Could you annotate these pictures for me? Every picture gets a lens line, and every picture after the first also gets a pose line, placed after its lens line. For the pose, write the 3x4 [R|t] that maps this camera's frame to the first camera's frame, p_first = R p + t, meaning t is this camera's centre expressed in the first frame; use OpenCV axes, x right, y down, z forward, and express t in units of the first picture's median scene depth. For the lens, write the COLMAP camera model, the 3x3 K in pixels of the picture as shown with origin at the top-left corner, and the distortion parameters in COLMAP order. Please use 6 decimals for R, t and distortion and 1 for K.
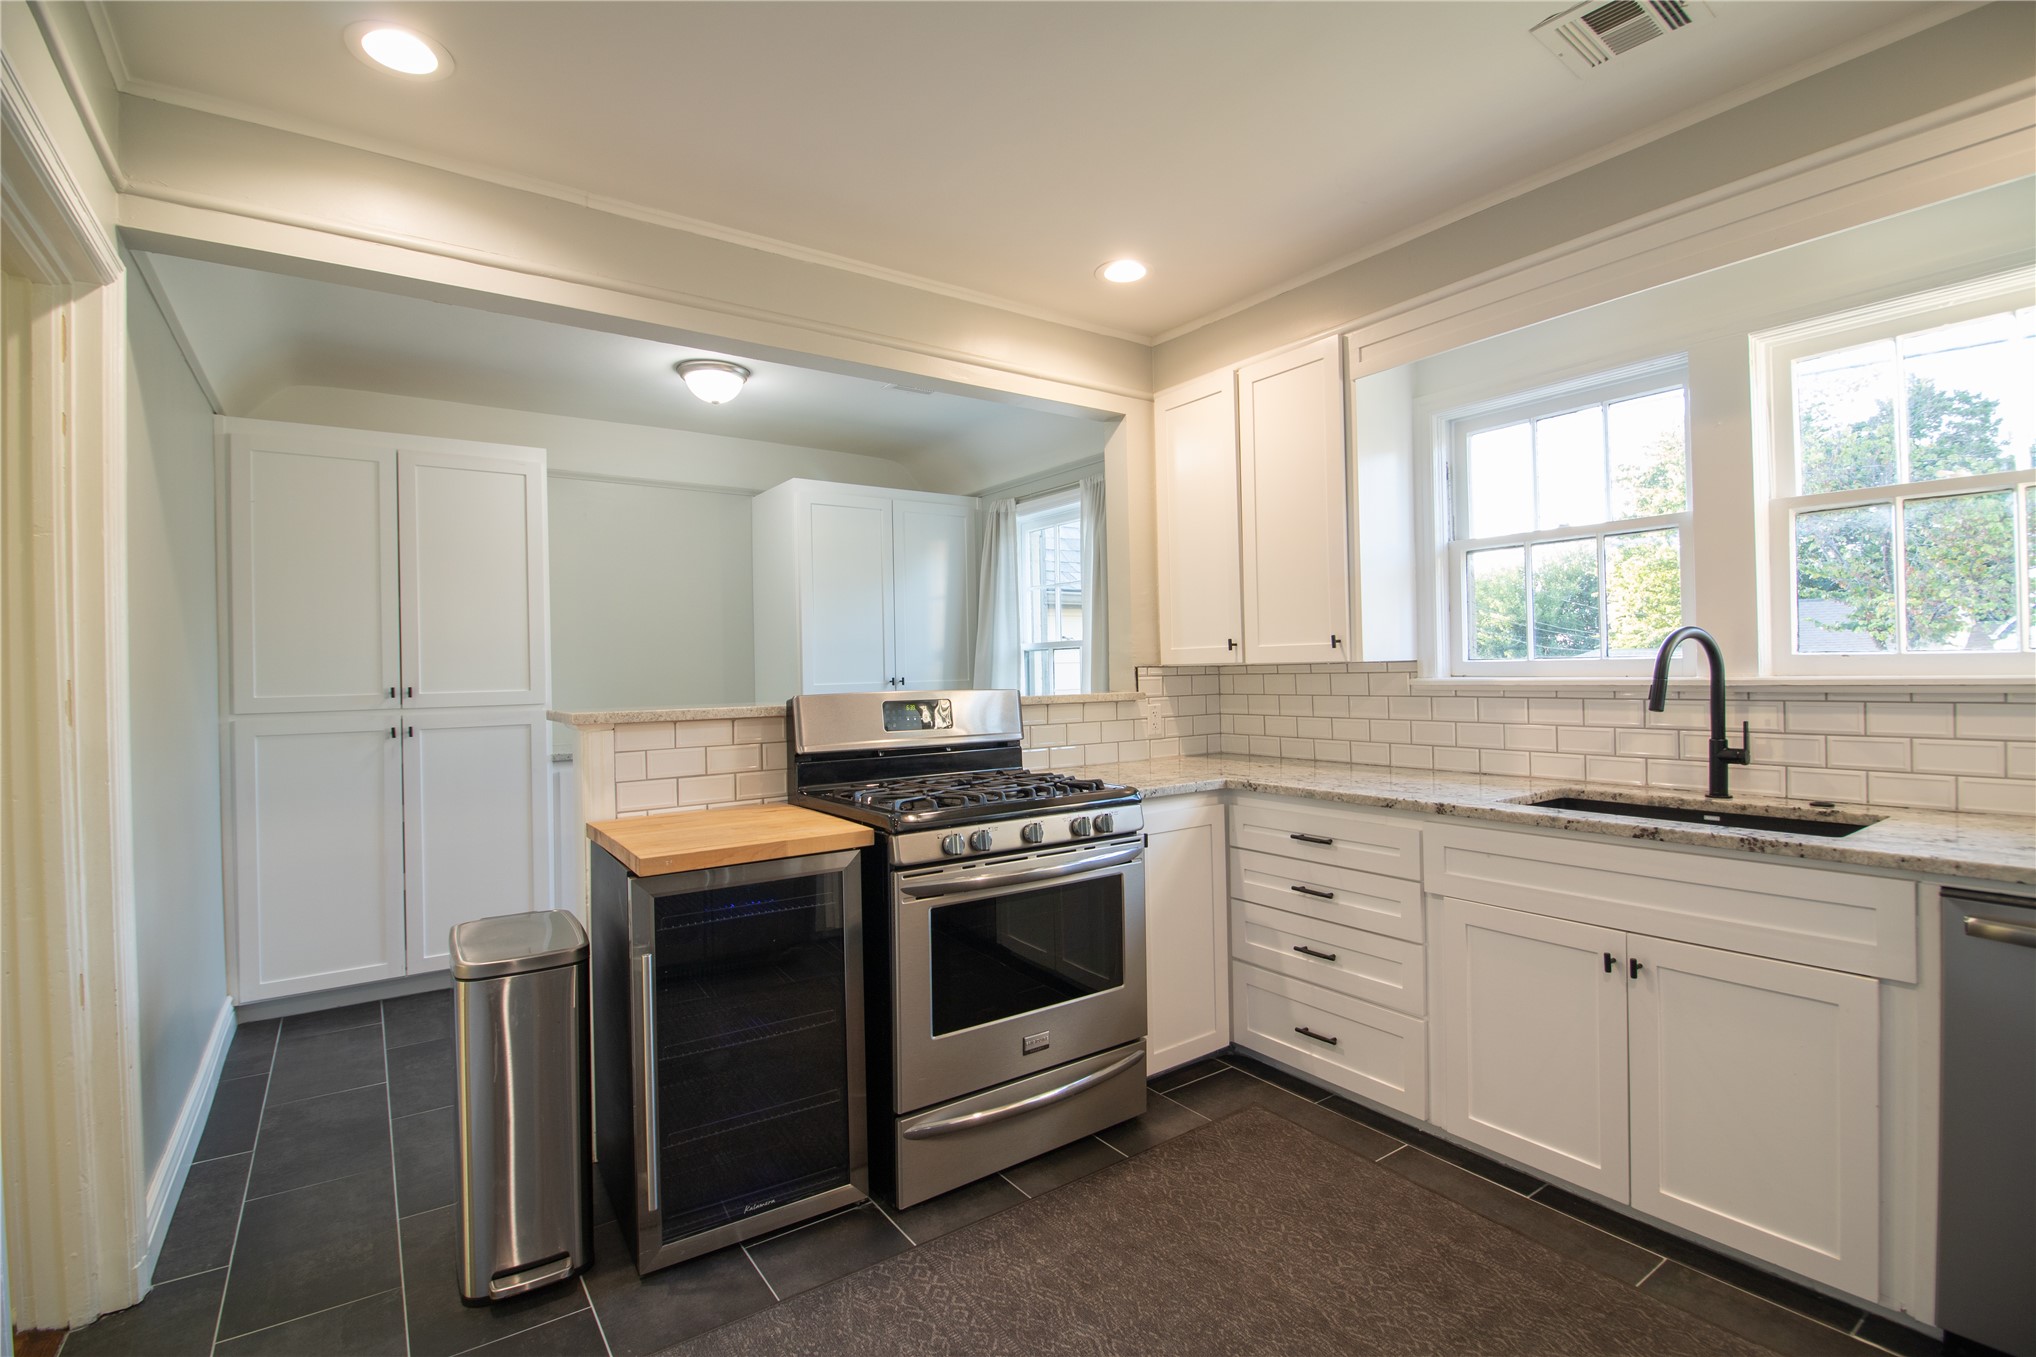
lens RADIAL K [[943.2, 0, 1047.9], [0, 943.2, 666.1], [0, 0, 1]] dist [0.005558, -0.016580]
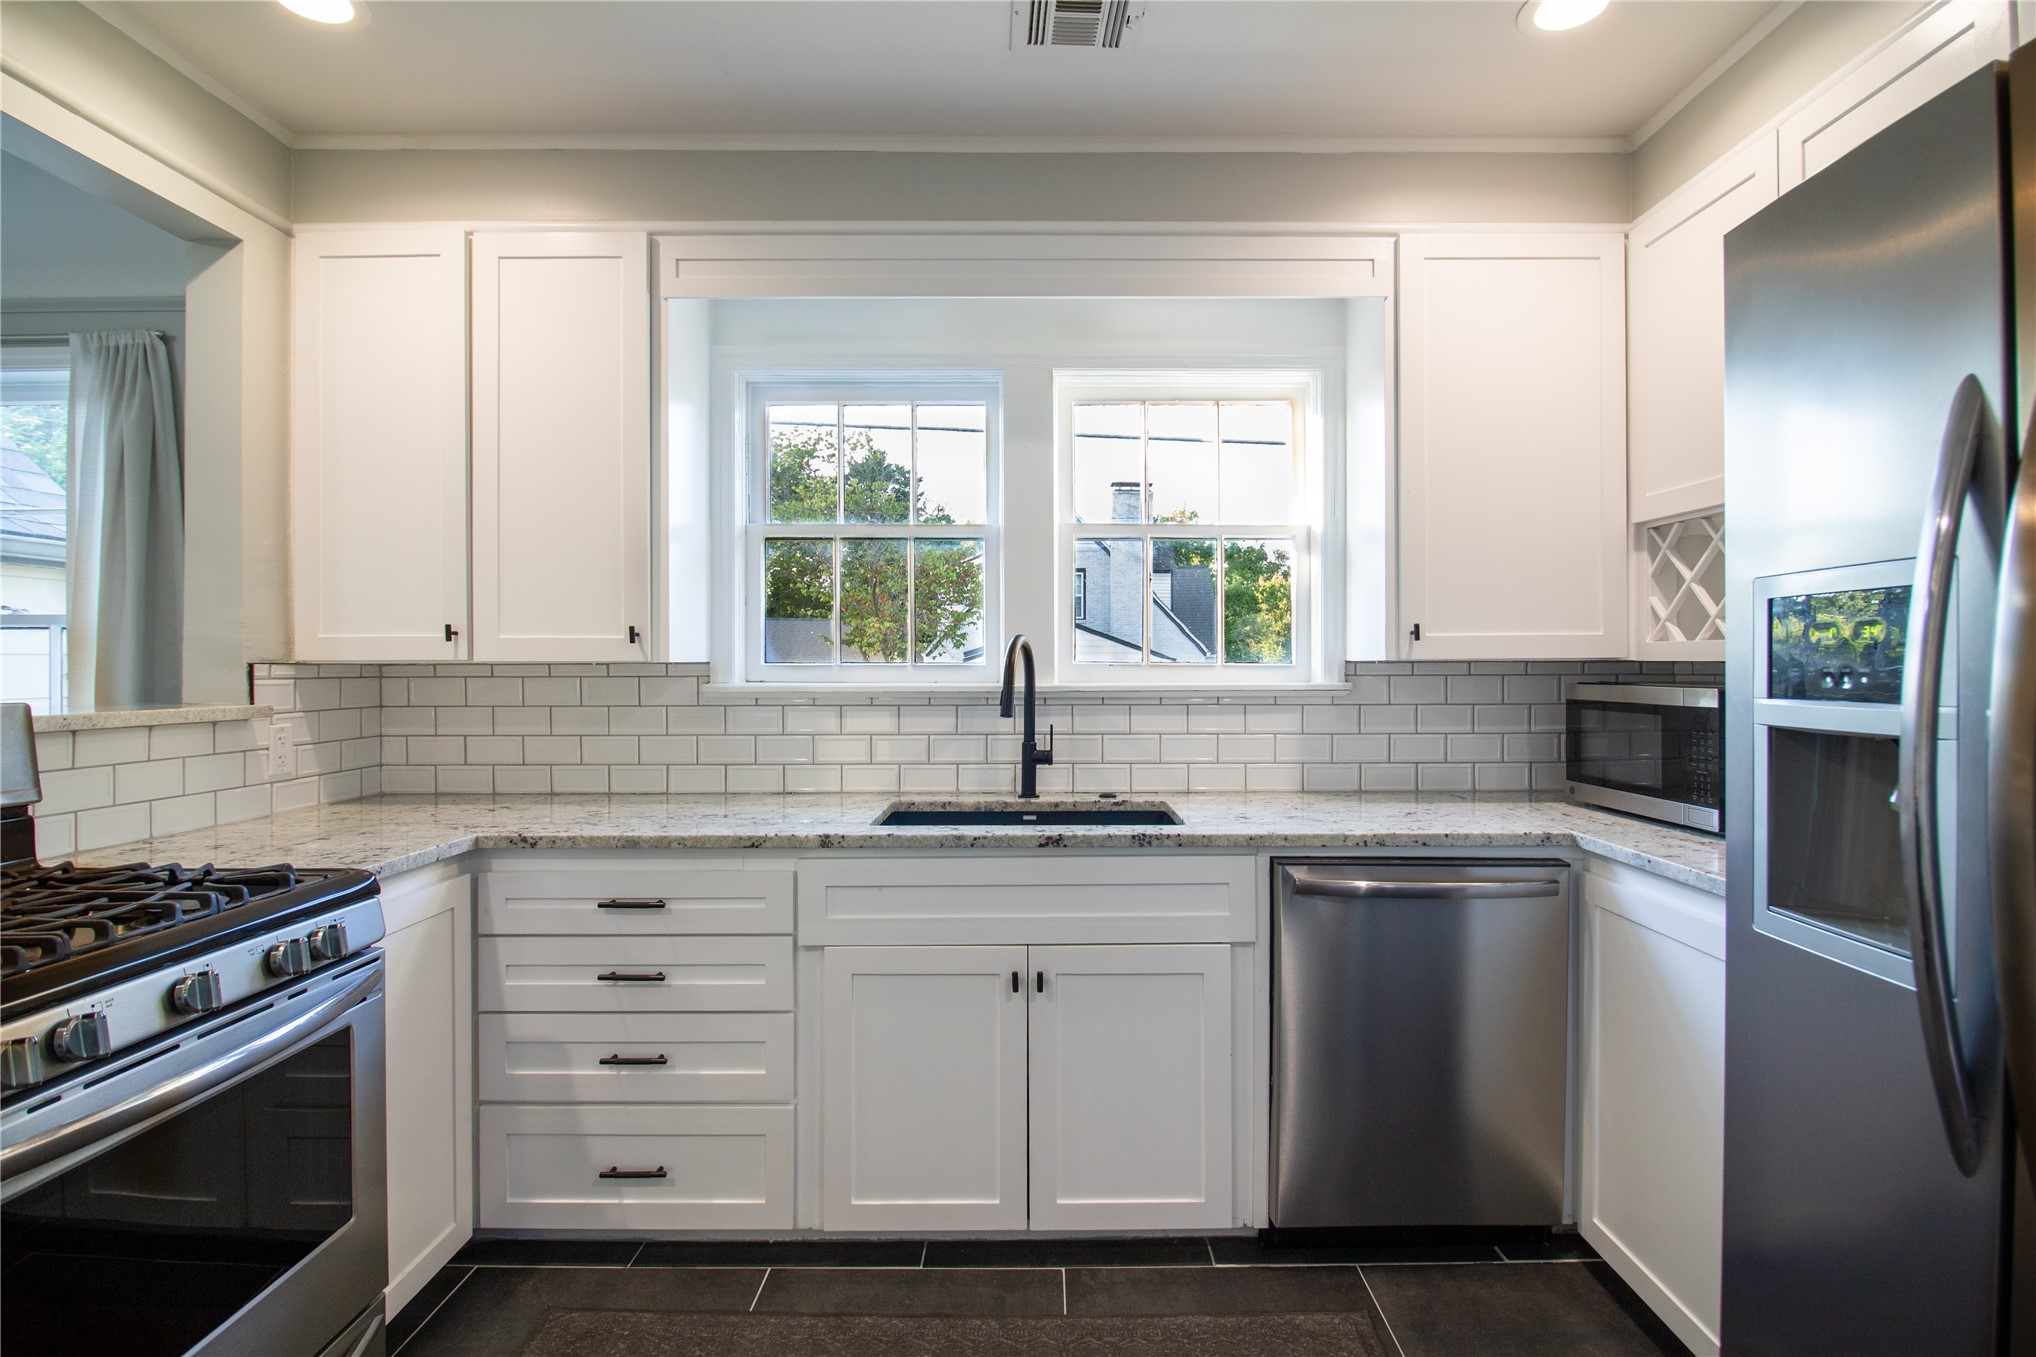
lens RADIAL K [[986.2, 0, 1053.5], [0, 986.2, 663.5], [0, 0, 1]] dist [0.001538, -0.014319]
pose [[0.583080, 0.020347, 0.812160, -0.154869], [-0.012803, 0.999792, -0.015856, 0.005916], [-0.812314, -0.001153, 0.583219, 0.299450]]
